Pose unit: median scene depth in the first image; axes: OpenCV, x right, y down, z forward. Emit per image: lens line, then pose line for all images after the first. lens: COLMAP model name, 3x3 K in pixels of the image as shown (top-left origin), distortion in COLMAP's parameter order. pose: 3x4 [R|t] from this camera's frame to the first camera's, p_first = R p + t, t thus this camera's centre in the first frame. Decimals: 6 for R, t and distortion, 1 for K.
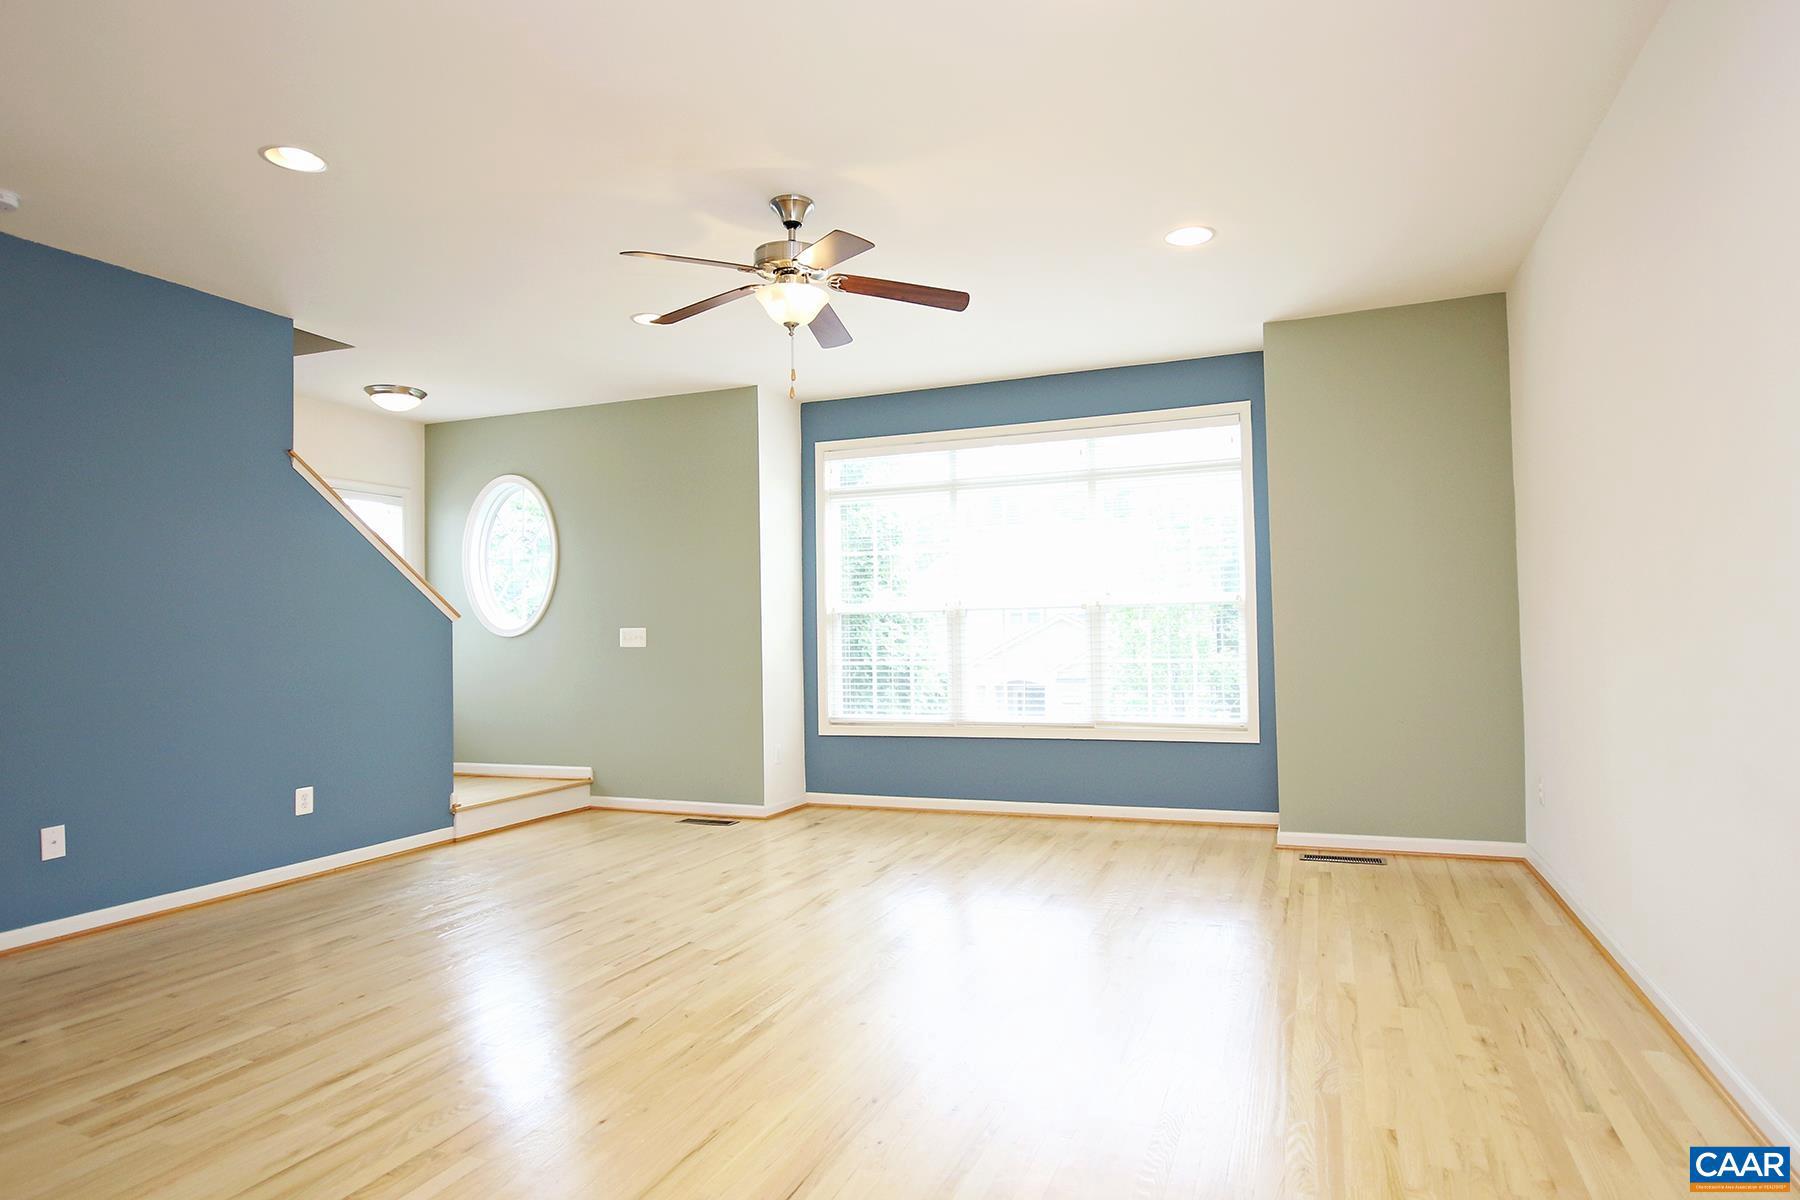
lens RADIAL K [[1045.9, 0, 900.0], [0, 1045.9, 600.0], [0, 0, 1]] dist [-0.001296, 0.000074]
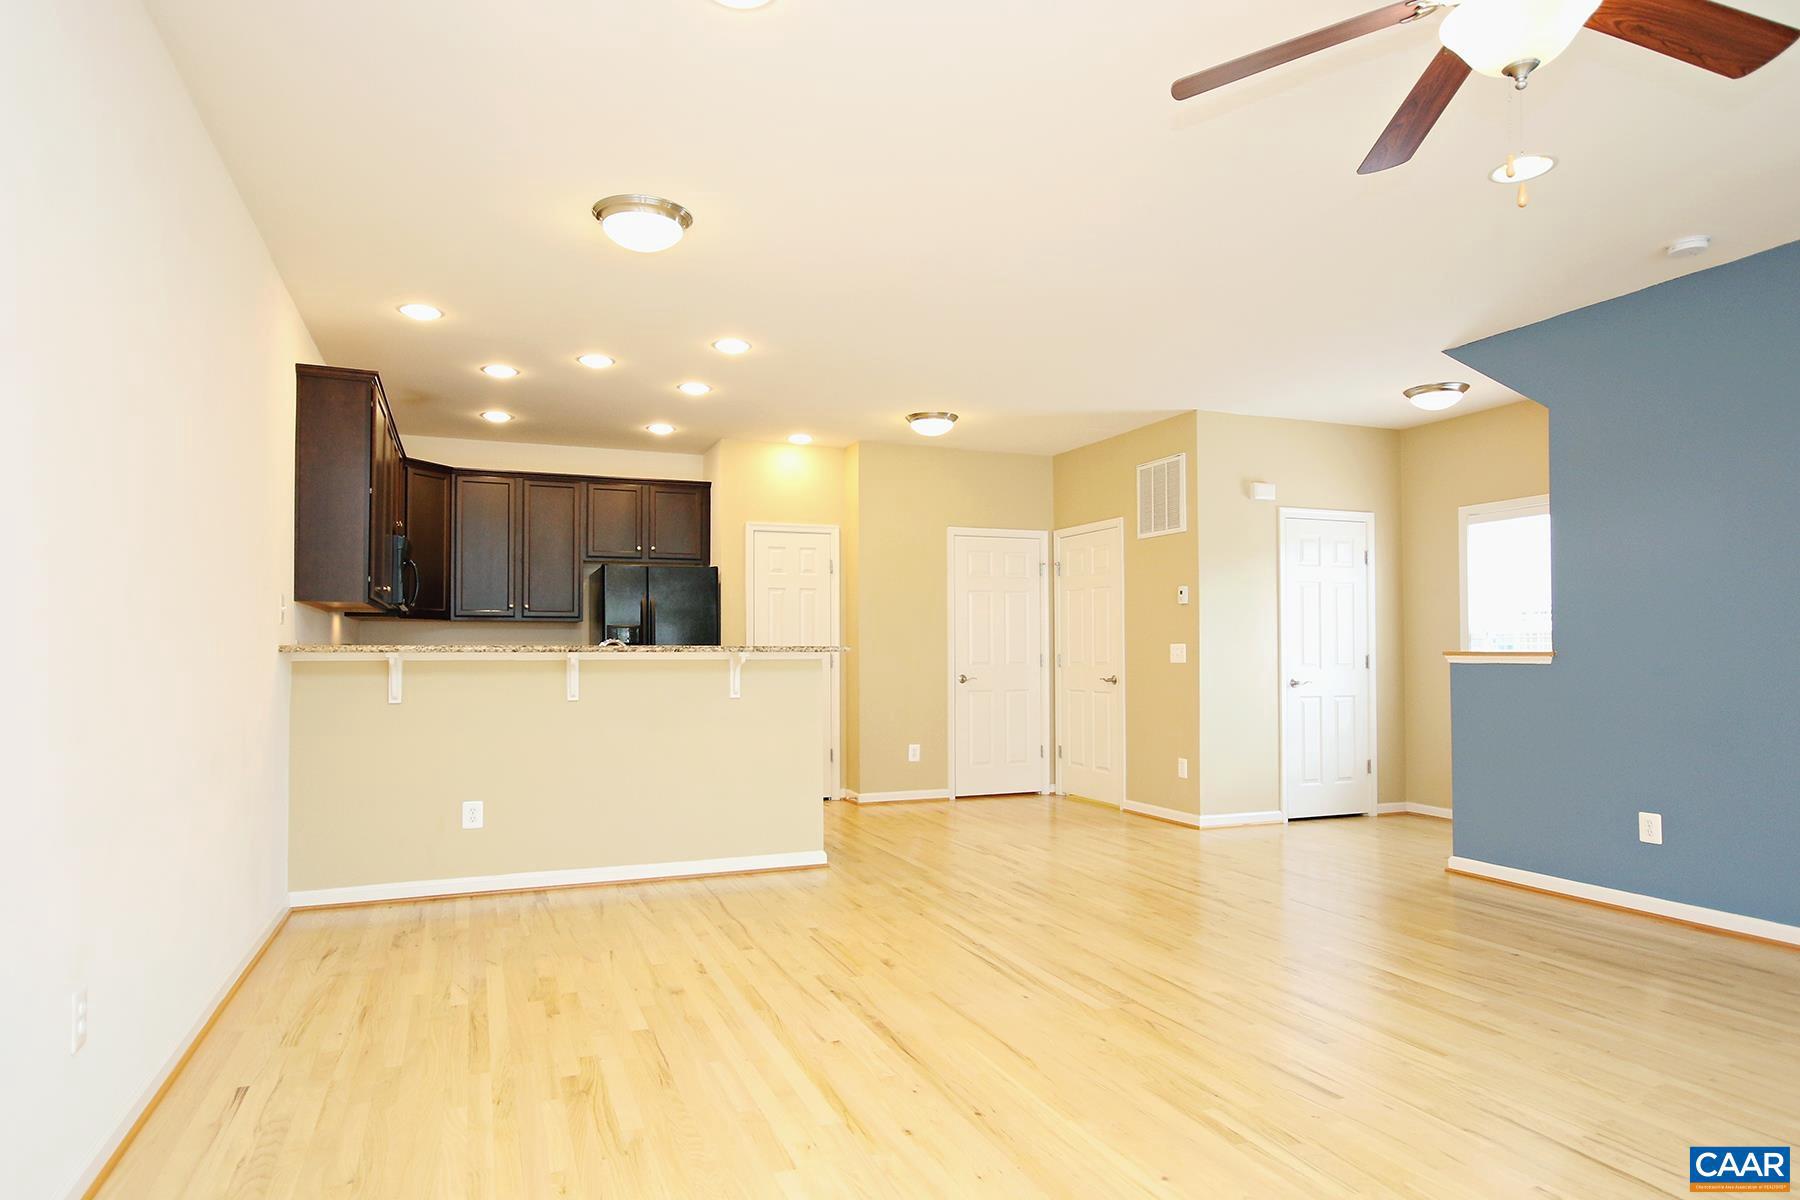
lens RADIAL K [[1031.7, 0, 897.1], [0, 1031.7, 612.1], [0, 0, 1]] dist [0.001478, 0.000654]
pose [[-0.713142, -0.006868, -0.700986, 0.307153], [0.036493, 0.998232, -0.046907, 0.014982], [0.700069, -0.059032, -0.711631, 0.701367]]
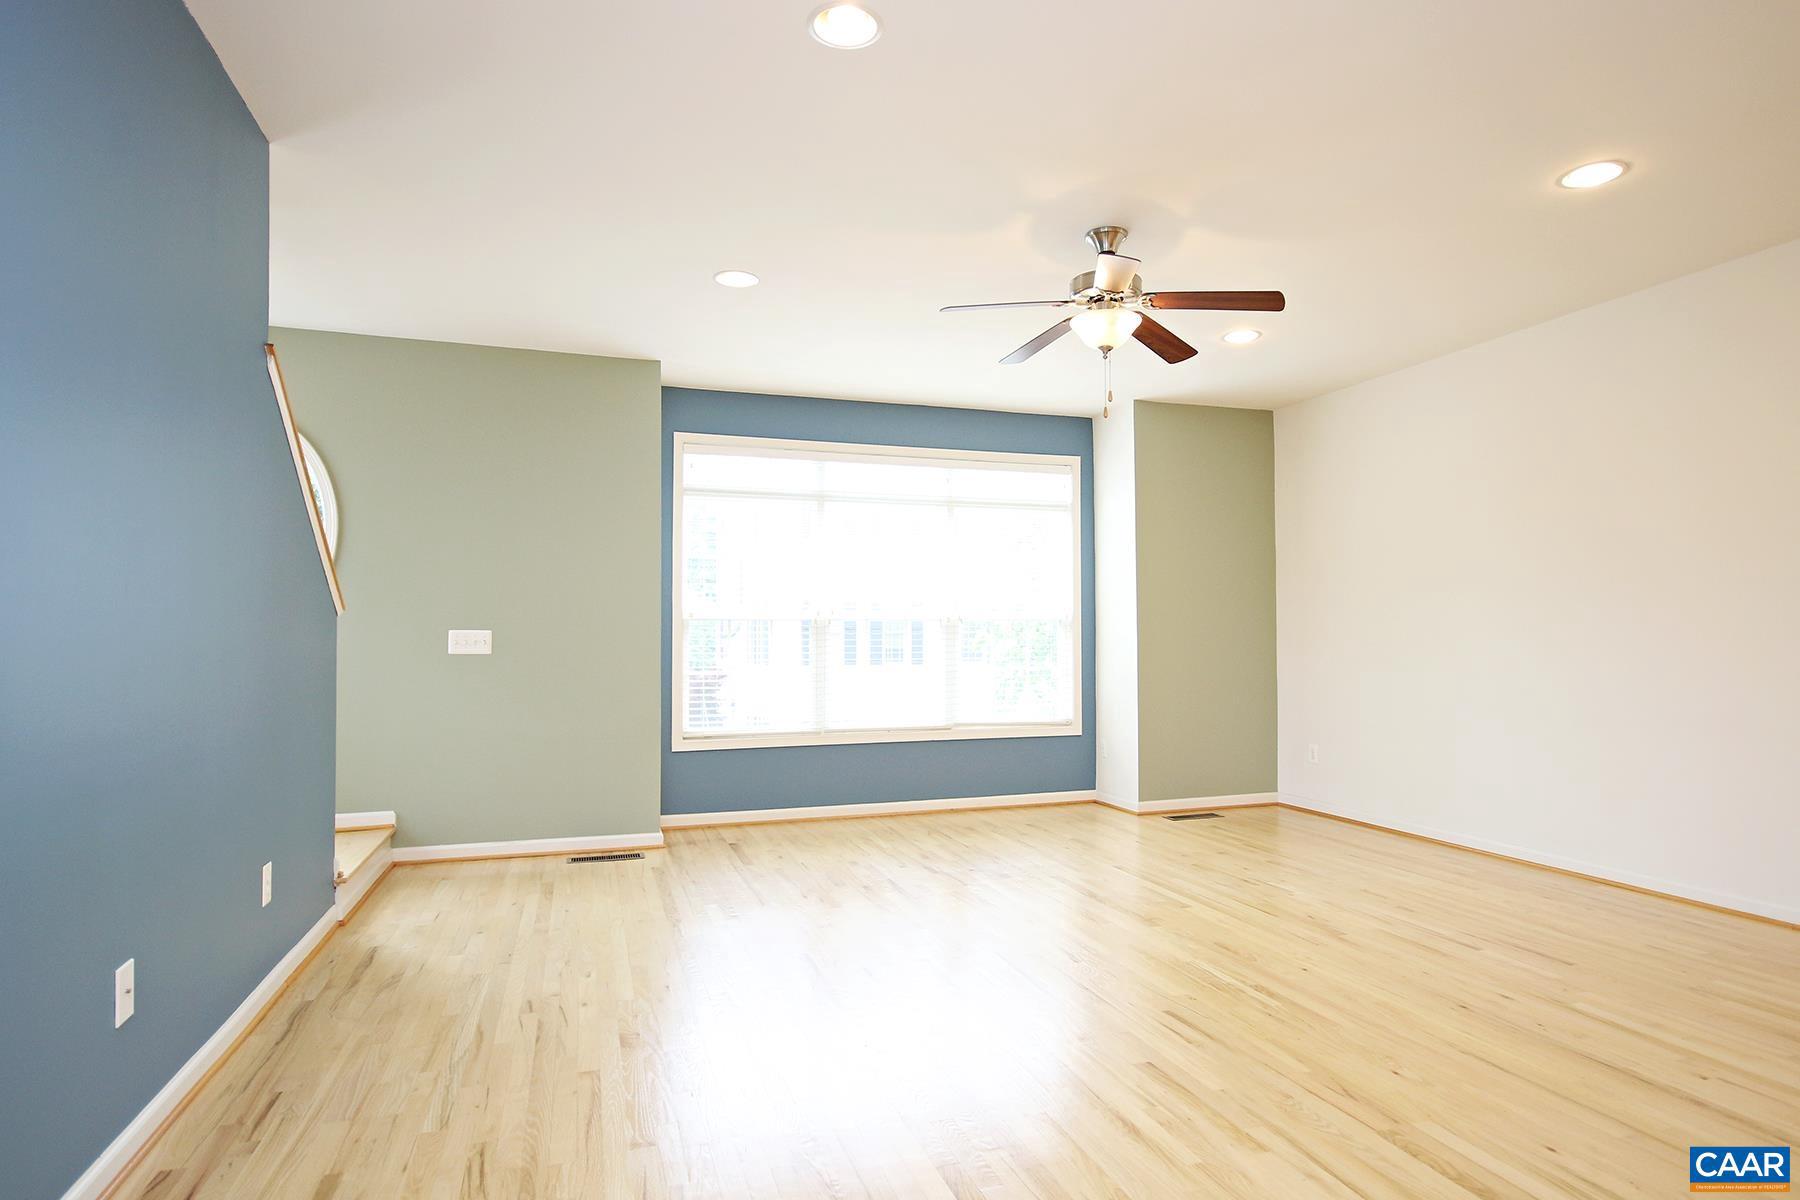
lens RADIAL K [[1031.7, 0, 897.1], [0, 1031.7, 612.1], [0, 0, 1]] dist [0.001478, 0.000654]
pose [[0.751259, 0.033820, 0.659140, -0.578749], [-0.030716, 0.999396, -0.016270, 0.017171], [-0.659292, -0.008023, 0.751844, 0.211447]]
